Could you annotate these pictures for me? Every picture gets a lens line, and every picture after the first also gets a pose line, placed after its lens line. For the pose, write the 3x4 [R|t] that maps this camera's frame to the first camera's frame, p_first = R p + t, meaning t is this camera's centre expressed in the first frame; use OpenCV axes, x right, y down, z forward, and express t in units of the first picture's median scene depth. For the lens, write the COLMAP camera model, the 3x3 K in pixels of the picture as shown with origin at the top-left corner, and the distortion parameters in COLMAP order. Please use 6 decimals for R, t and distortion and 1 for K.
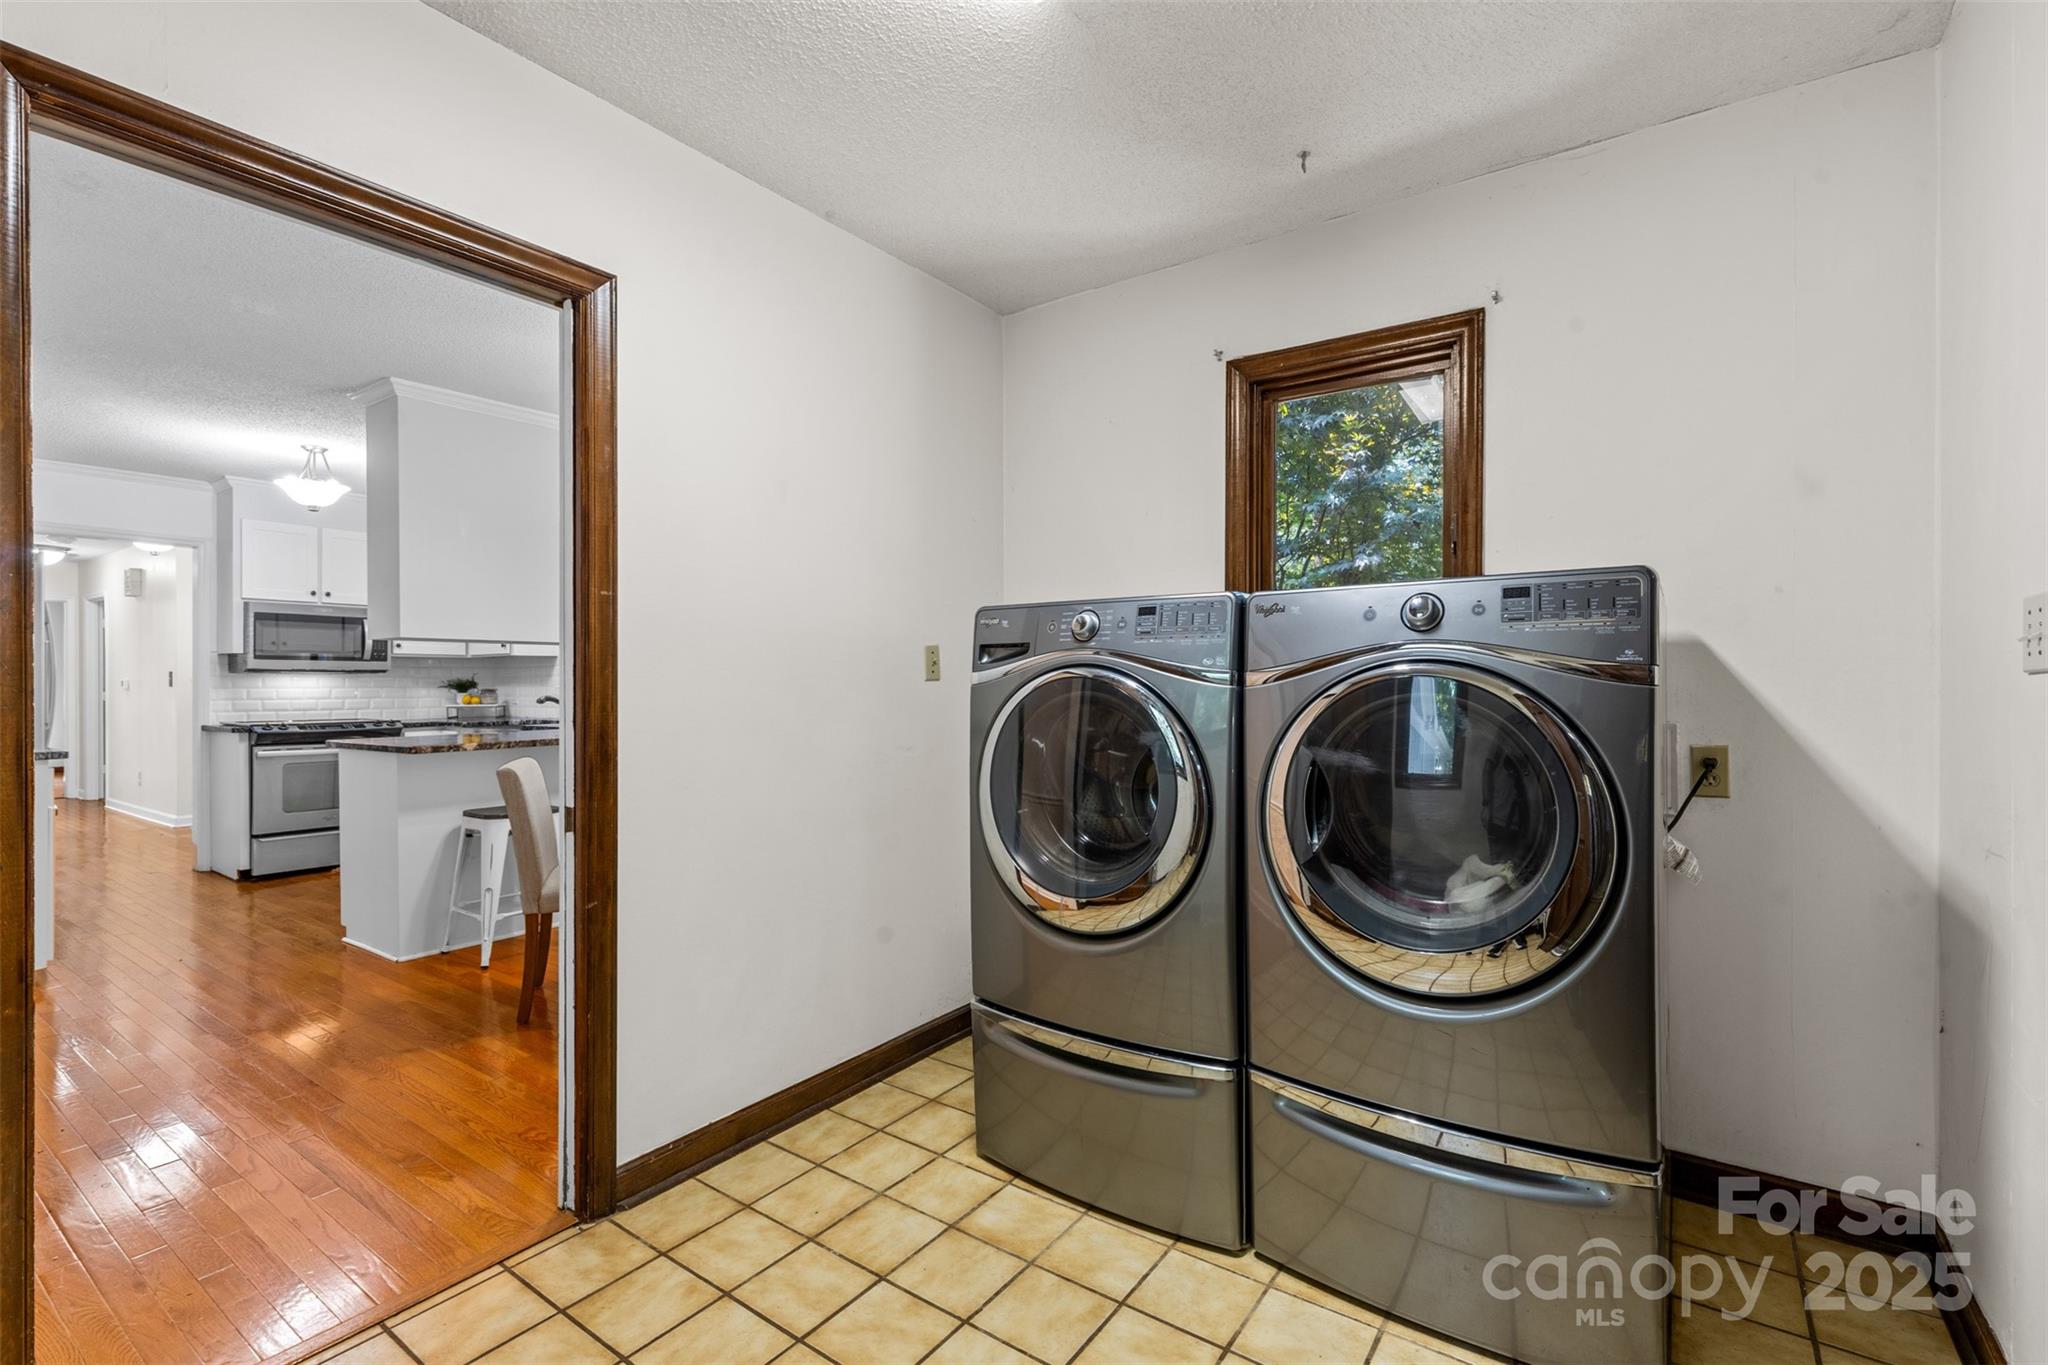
lens RADIAL K [[916.6, 0, 1023.7], [0, 916.6, 684.3], [0, 0, 1]] dist [-0.004272, -0.000666]
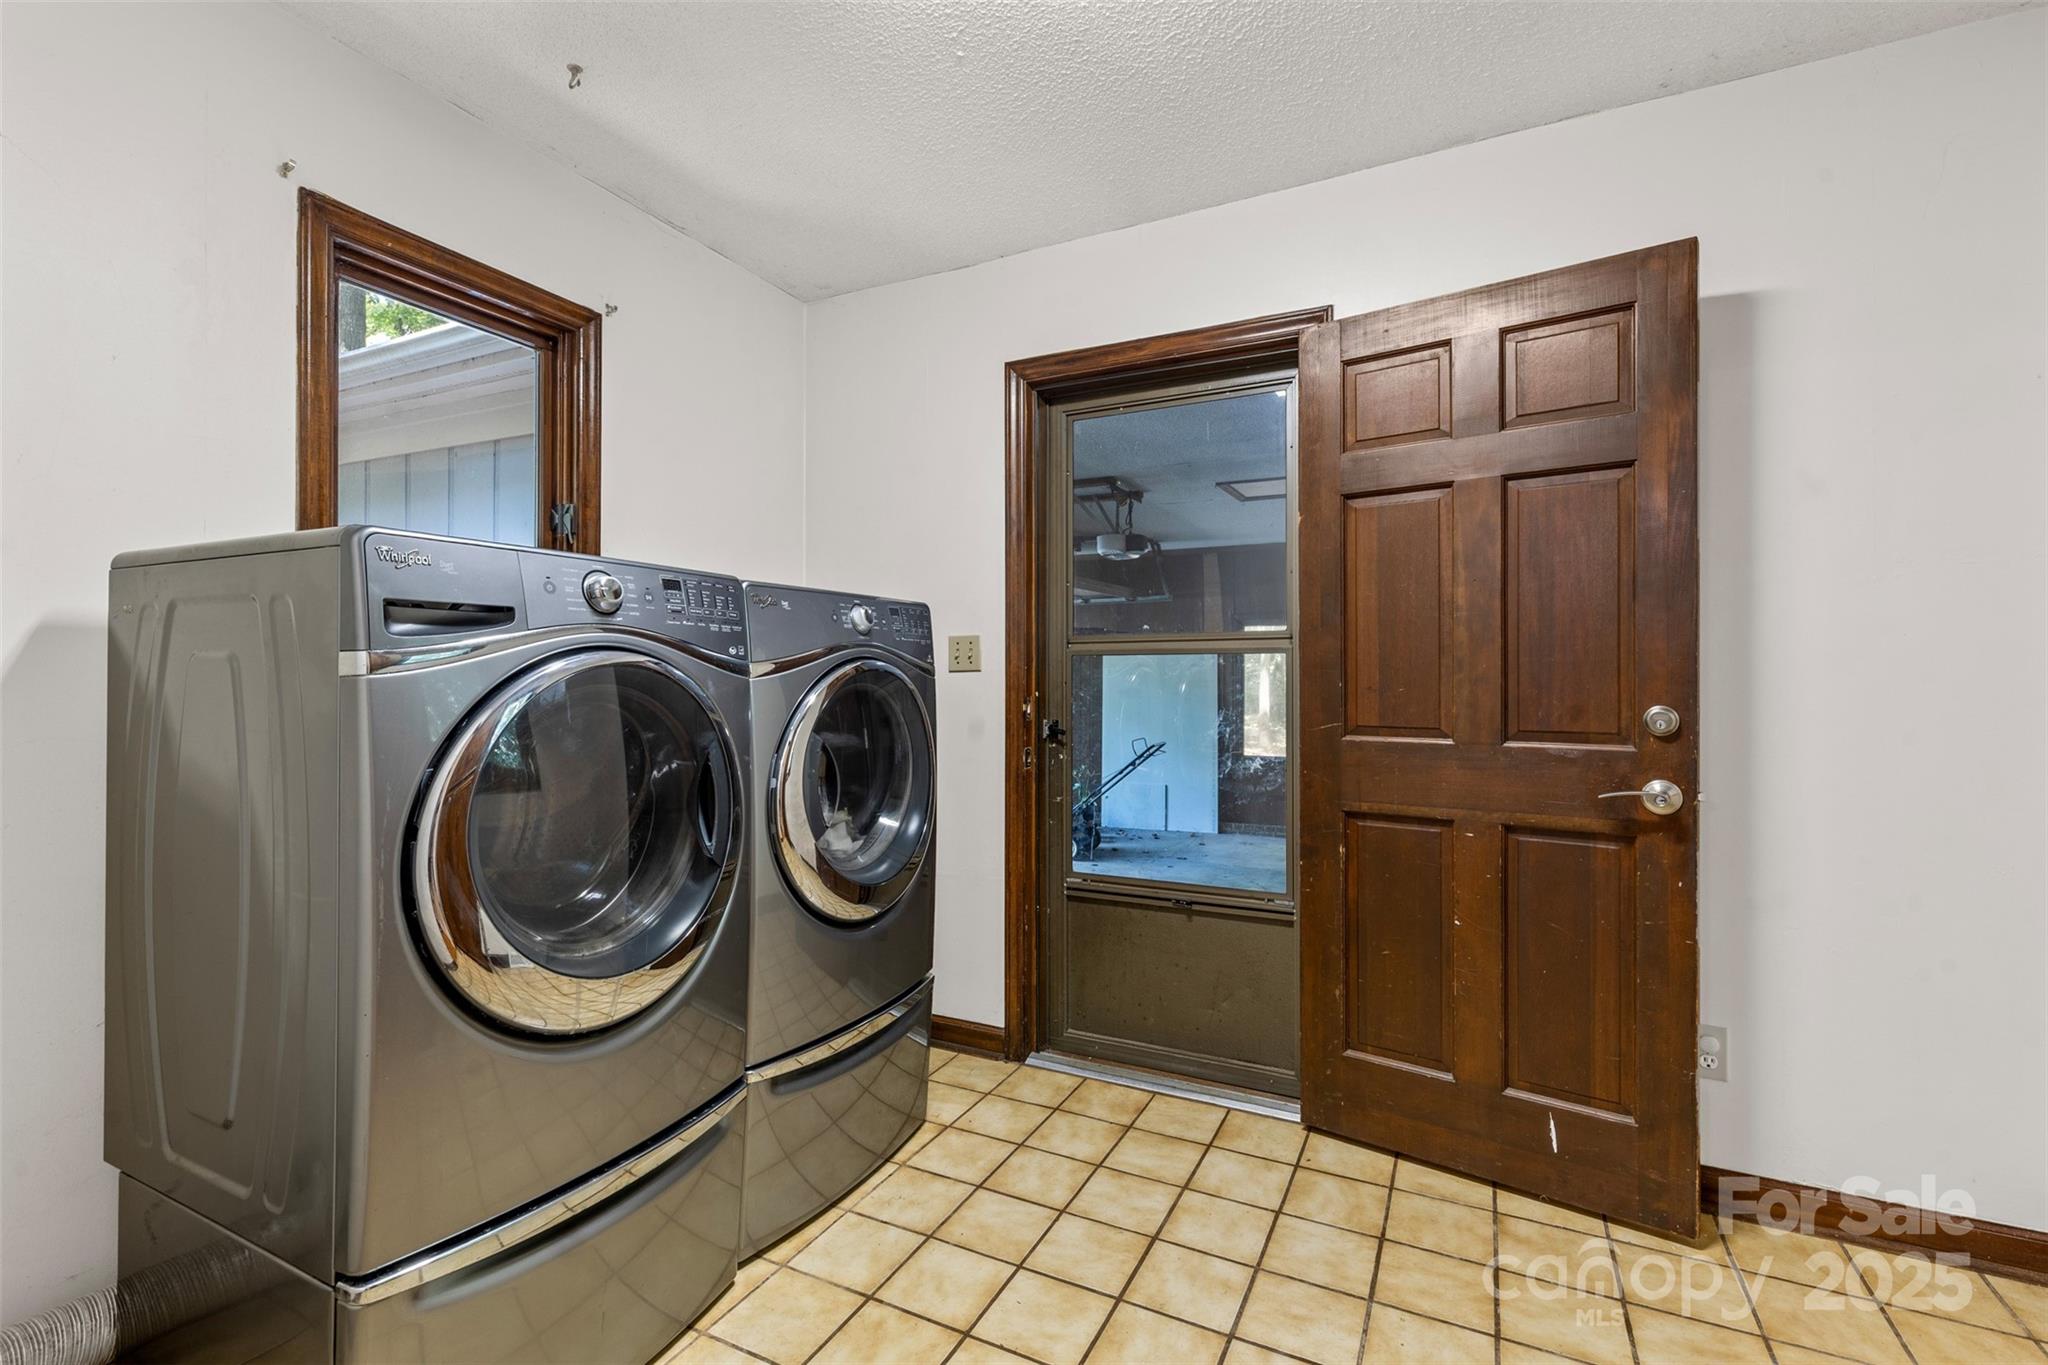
lens RADIAL K [[916.6, 0, 1021.9], [0, 916.6, 680.1], [0, 0, 1]] dist [-0.004272, -0.000666]
pose [[-0.160927, -0.001247, 0.986966, -0.712575], [-0.000826, 0.999999, 0.001129, 0.002990], [-0.986966, -0.000634, -0.160928, 0.823088]]
